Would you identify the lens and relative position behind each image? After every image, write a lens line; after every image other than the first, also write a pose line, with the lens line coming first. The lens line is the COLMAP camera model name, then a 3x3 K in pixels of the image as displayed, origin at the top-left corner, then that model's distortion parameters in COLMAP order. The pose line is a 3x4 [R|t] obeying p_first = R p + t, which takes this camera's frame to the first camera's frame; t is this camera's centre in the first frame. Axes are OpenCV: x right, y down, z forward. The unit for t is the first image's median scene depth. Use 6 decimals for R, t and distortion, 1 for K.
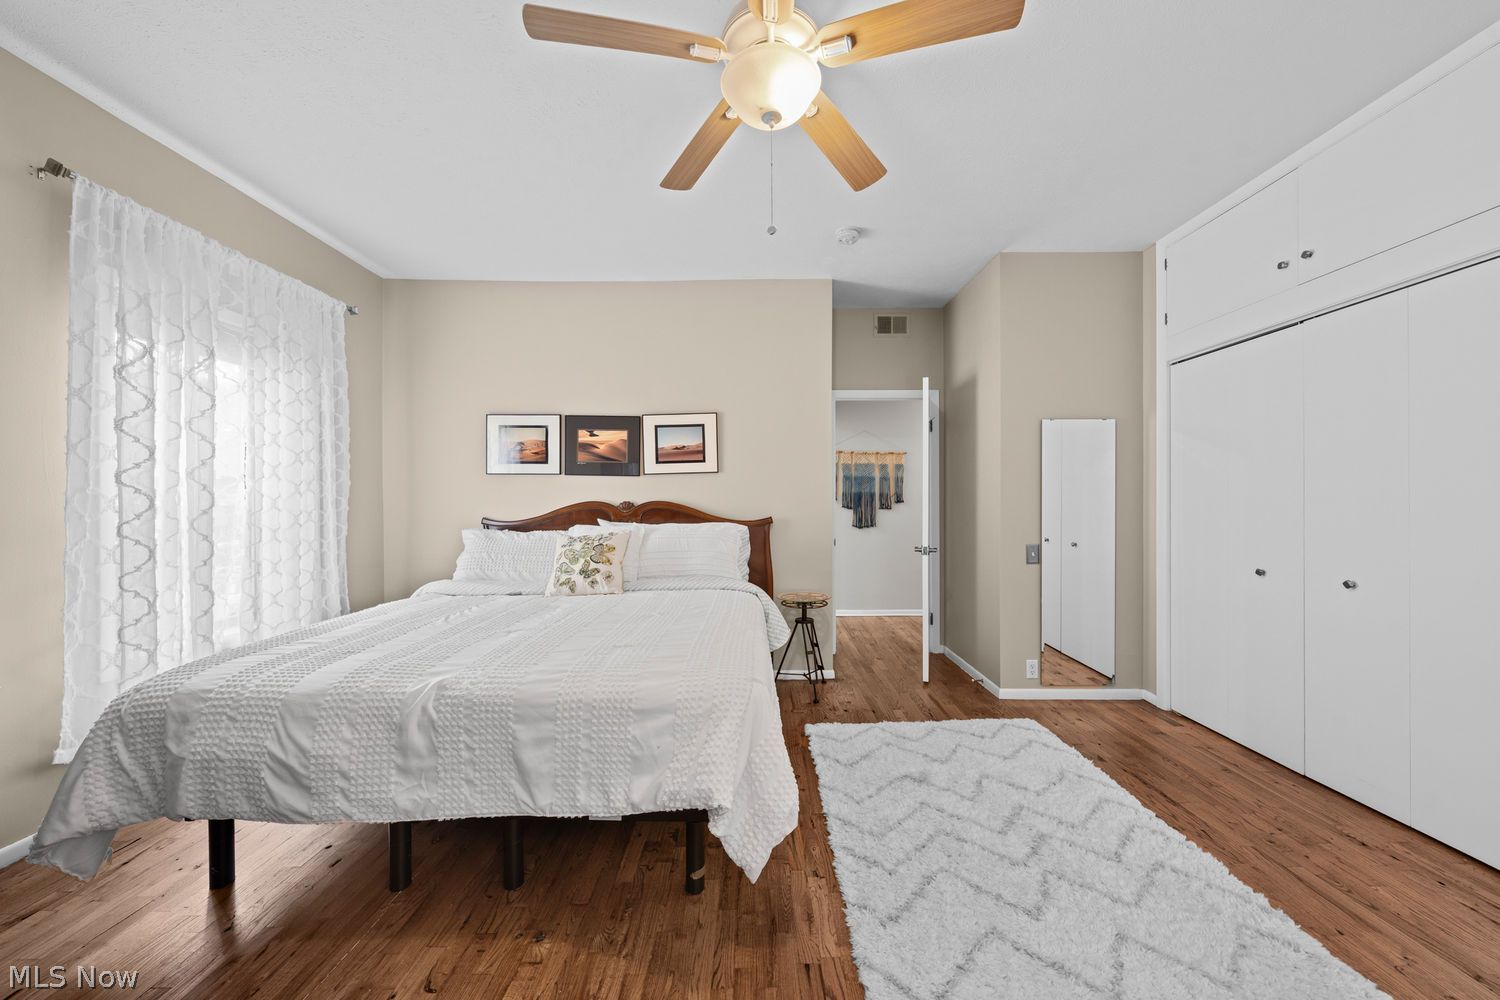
lens RADIAL K [[537.2, 0, 747.4], [0, 537.2, 498.7], [0, 0, 1]] dist [-0.000805, 0.000123]
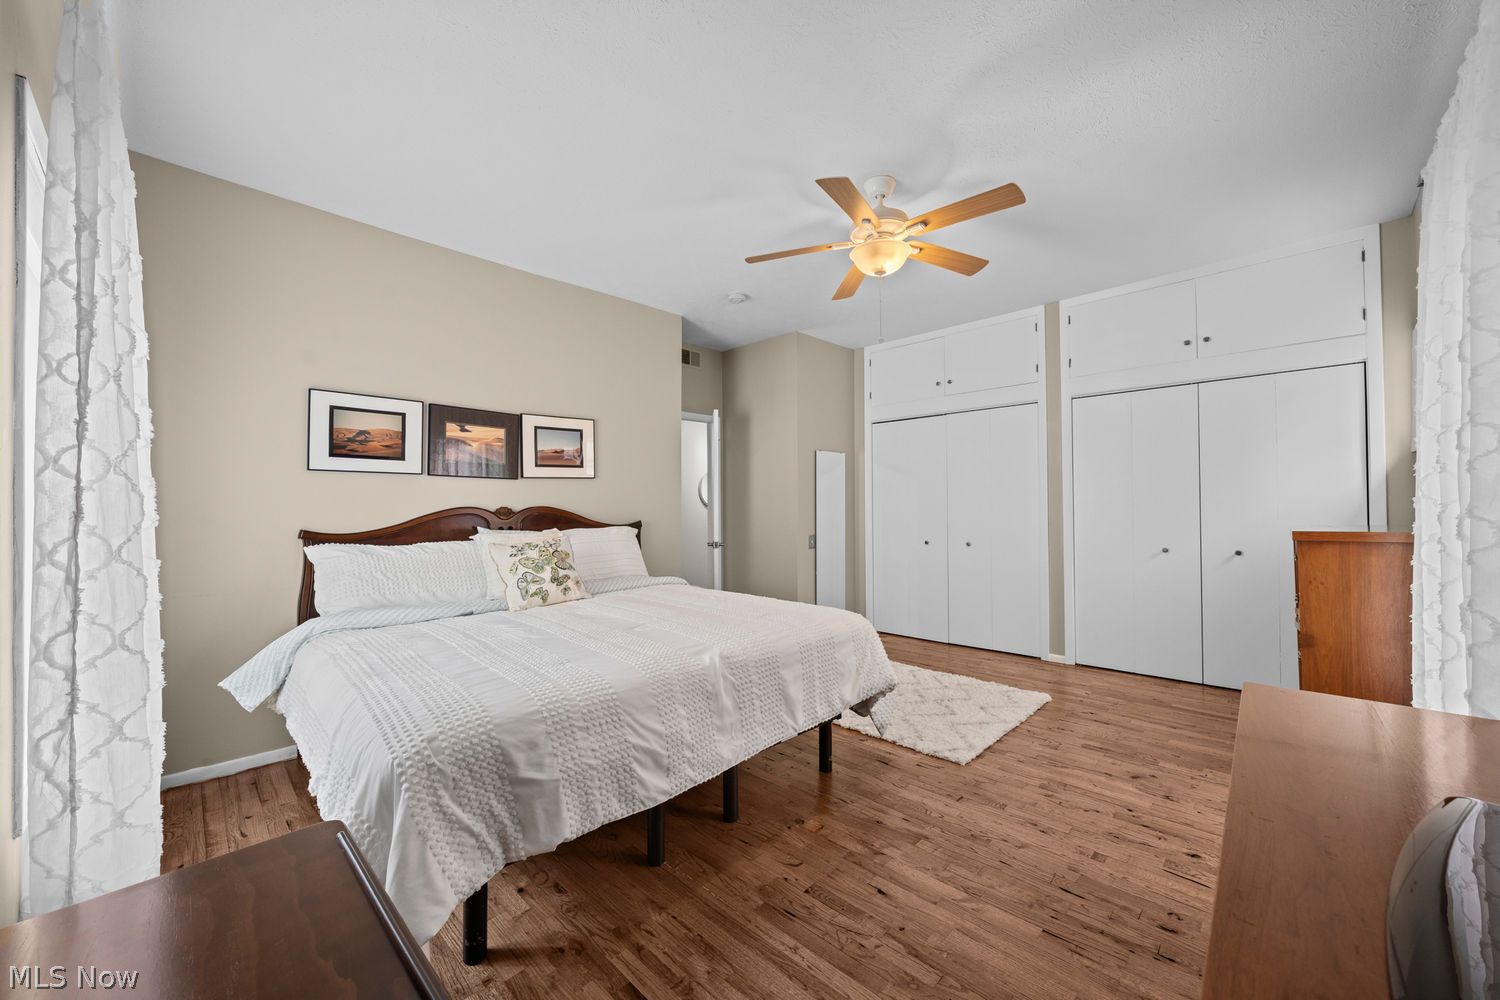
lens RADIAL K [[581.7, 0, 743.2], [0, 581.7, 501.3], [0, 0, 1]] dist [0.003956, 0.000036]
pose [[0.696481, 0.004295, 0.717562, -0.655936], [0.002095, 0.999966, -0.008018, 0.004241], [-0.717572, 0.007088, 0.696448, 0.025895]]
